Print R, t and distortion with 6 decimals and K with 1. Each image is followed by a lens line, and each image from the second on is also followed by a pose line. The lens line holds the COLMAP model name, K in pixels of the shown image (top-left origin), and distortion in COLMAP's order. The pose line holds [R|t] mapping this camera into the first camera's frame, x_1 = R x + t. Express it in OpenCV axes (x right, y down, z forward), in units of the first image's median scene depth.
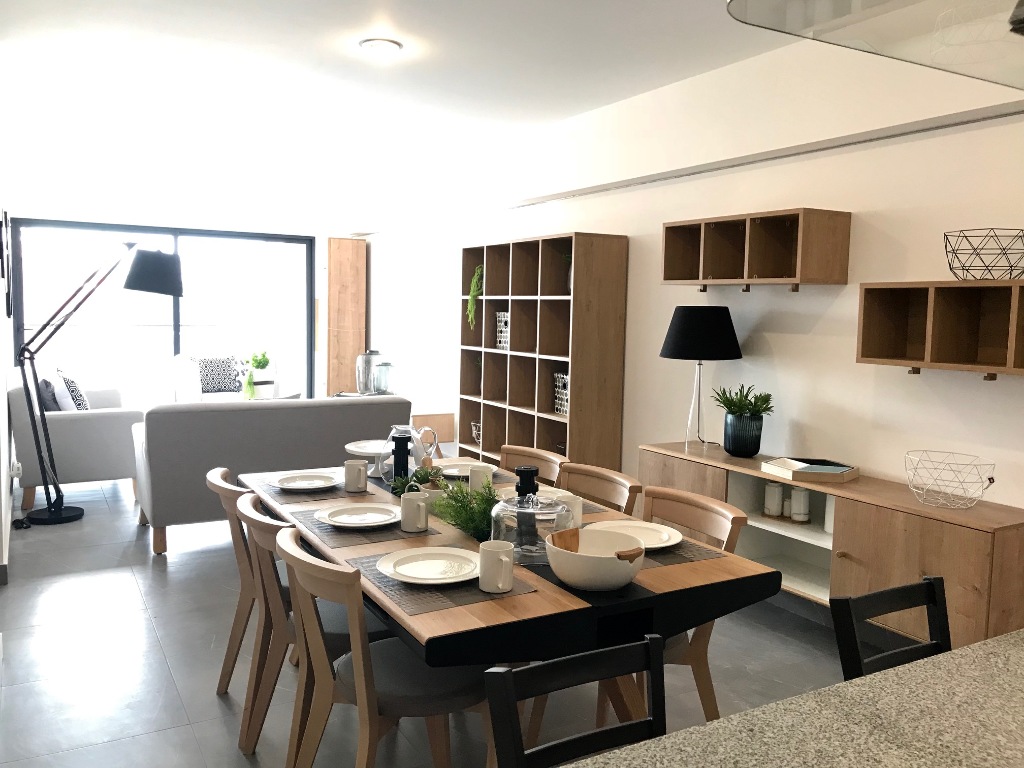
lens RADIAL K [[840.4, 0, 506.6], [0, 840.4, 376.0], [0, 0, 1]] dist [0.031104, -0.004572]
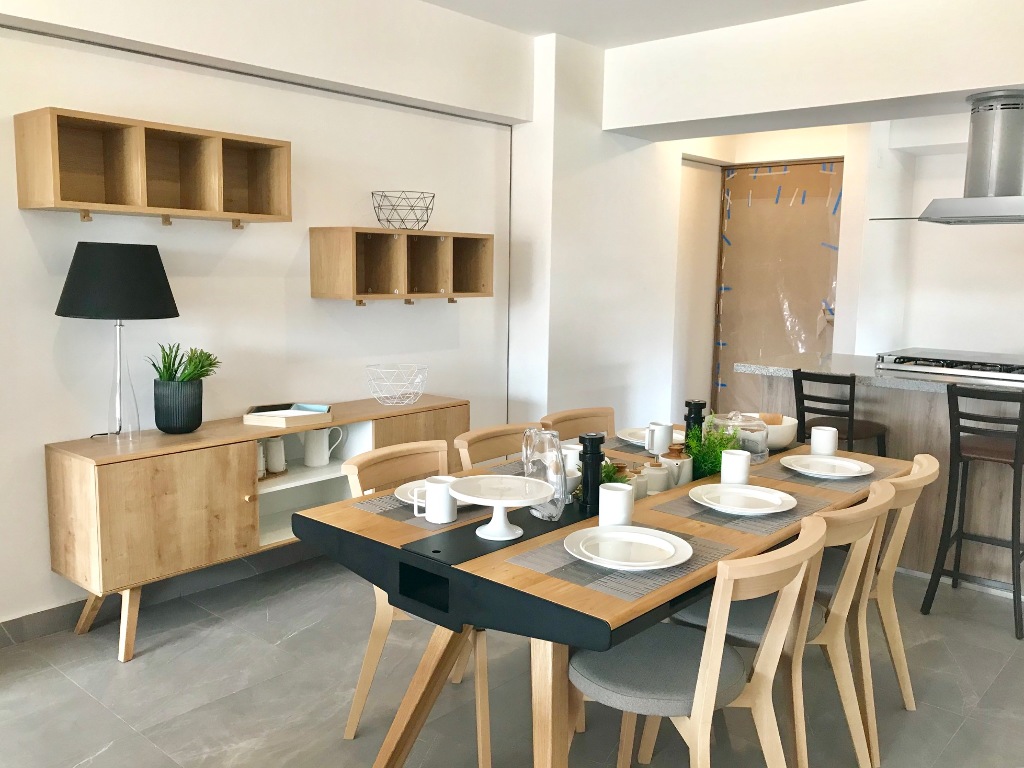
lens RADIAL K [[840.4, 0, 506.6], [0, 840.4, 376.0], [0, 0, 1]] dist [0.031104, -0.004572]
pose [[-0.325279, -0.146431, 0.934212, -0.592581], [0.054745, 0.983365, 0.173196, -0.083825], [-0.944032, 0.107481, -0.311852, 0.995317]]
